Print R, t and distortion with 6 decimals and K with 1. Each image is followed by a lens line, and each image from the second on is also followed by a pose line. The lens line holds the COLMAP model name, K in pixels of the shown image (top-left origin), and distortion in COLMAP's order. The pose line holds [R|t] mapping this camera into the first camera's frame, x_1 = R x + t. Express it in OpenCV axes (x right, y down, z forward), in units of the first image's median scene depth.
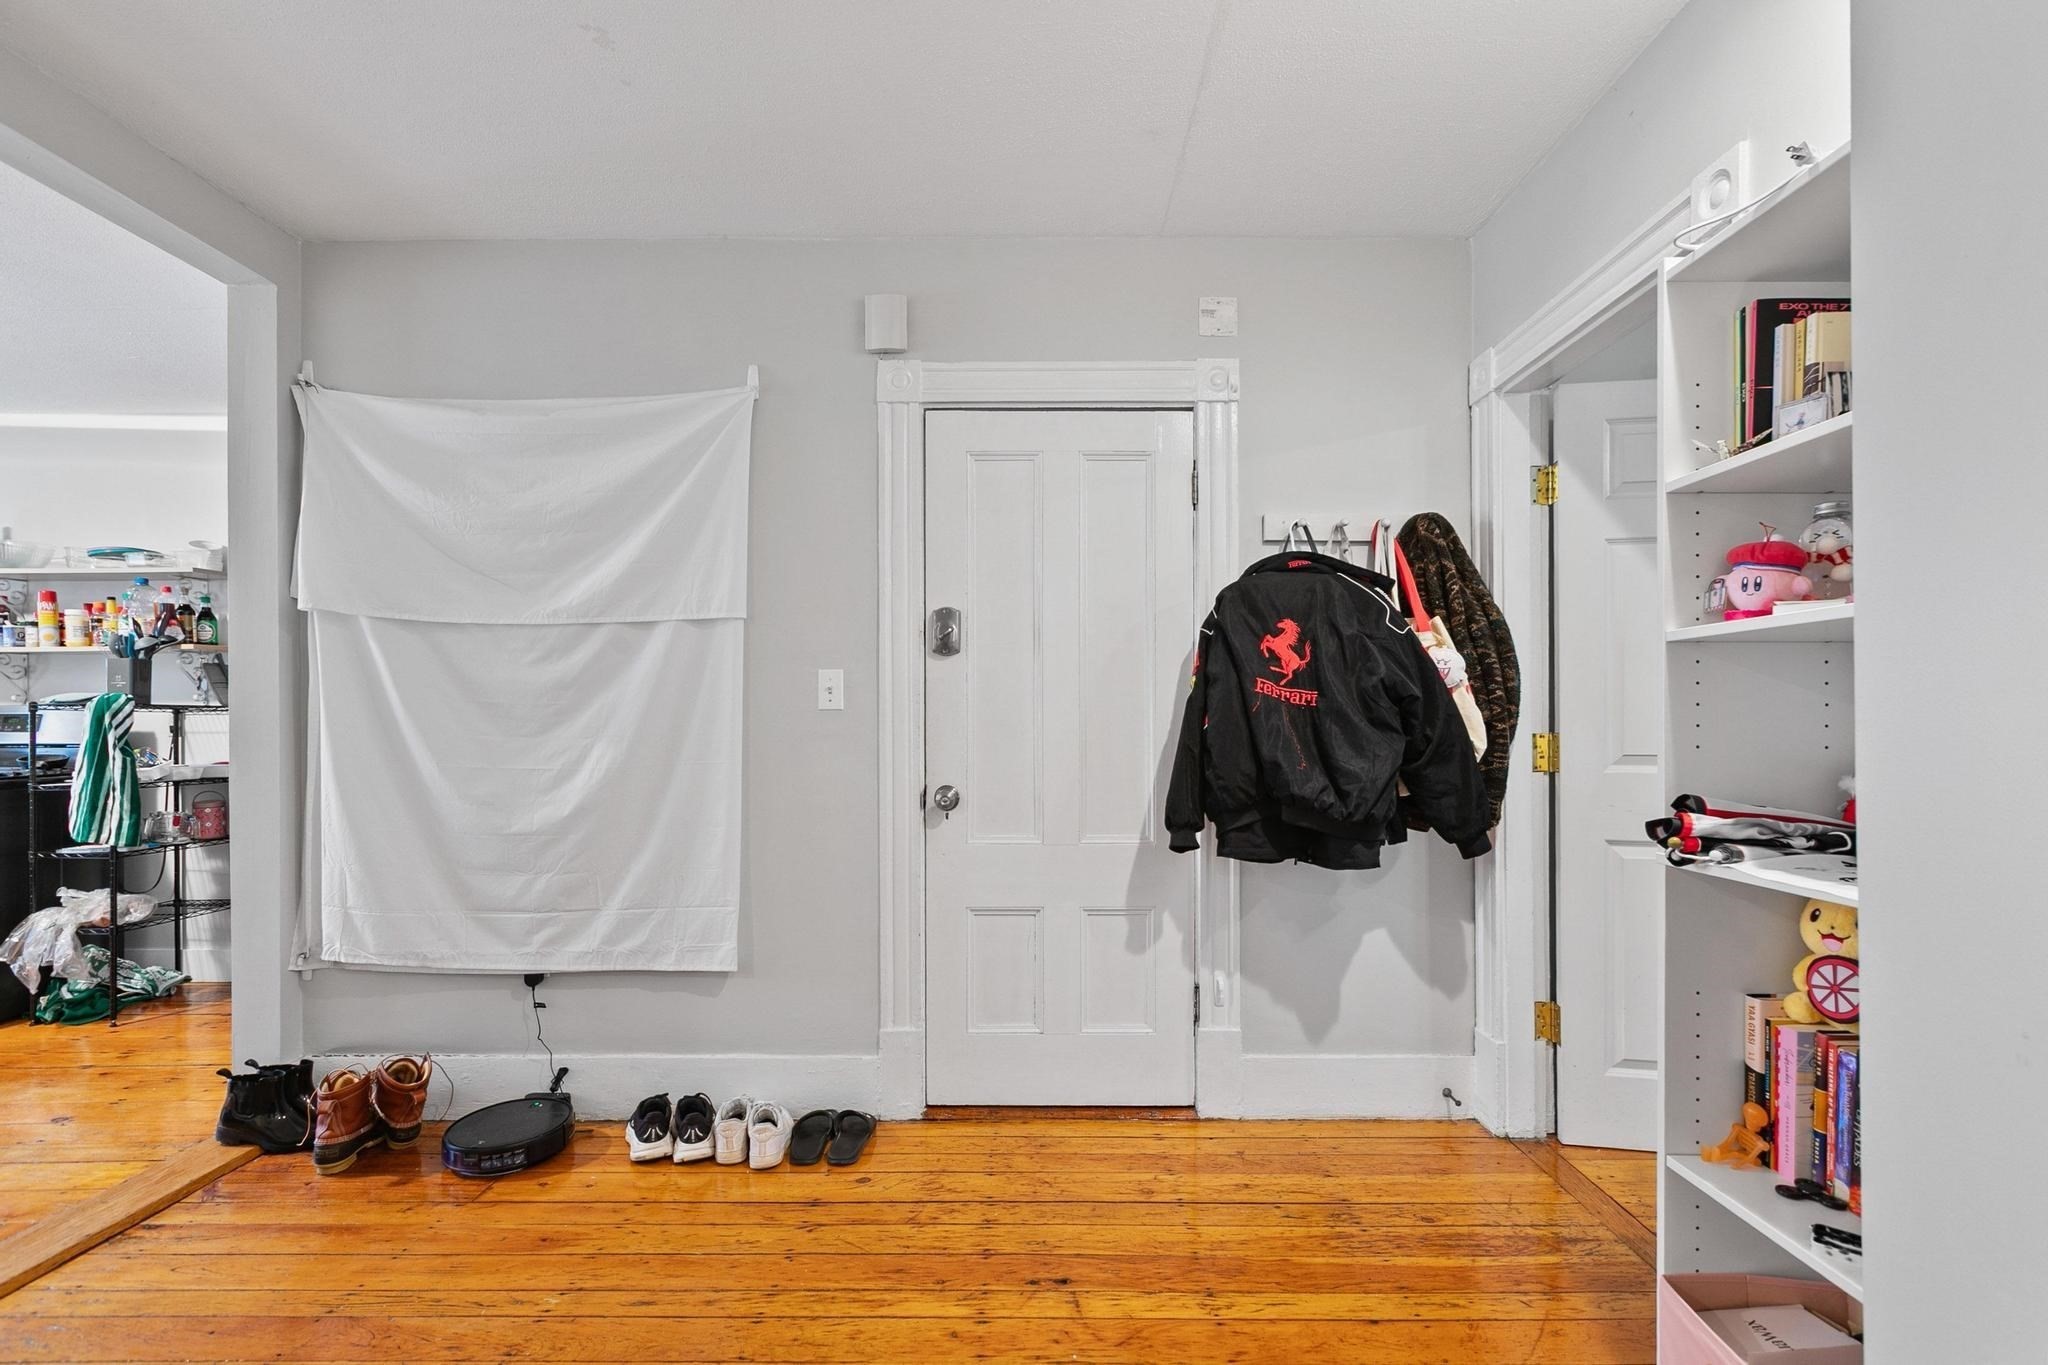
lens RADIAL K [[924.2, 0, 1013.1], [0, 924.2, 716.2], [0, 0, 1]] dist [0.002961, 0.001011]
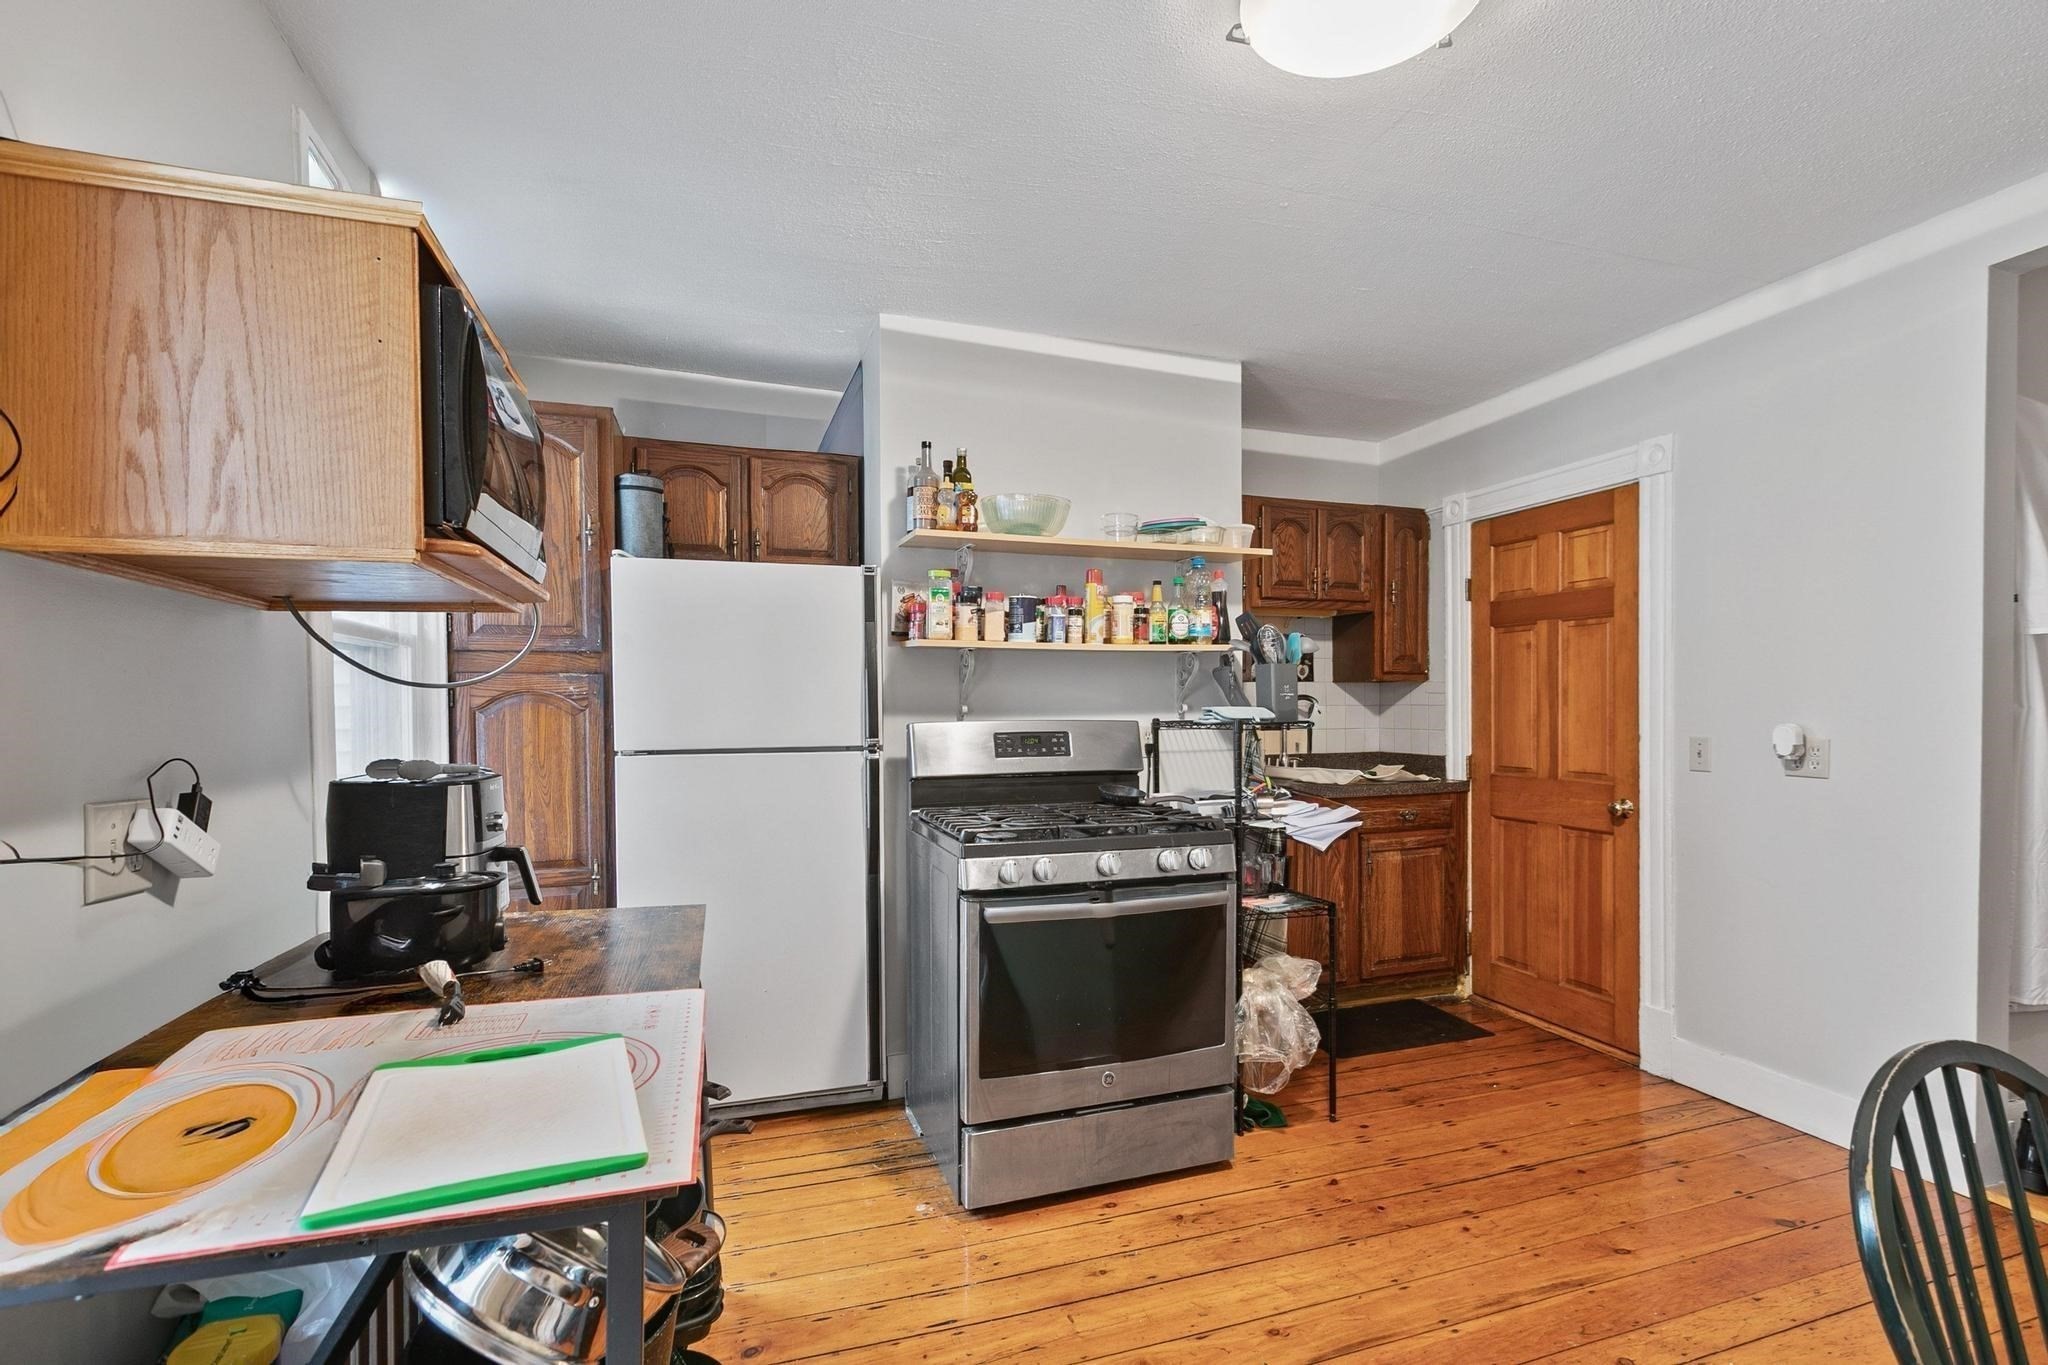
lens RADIAL K [[924.2, 0, 1029.8], [0, 924.2, 703.3], [0, 0, 1]] dist [0.002961, 0.001011]
pose [[0.941657, 0.003354, 0.336558, -1.334448], [-0.001492, 0.999982, -0.005791, -0.022436], [-0.336572, 0.004951, 0.941645, 0.310588]]
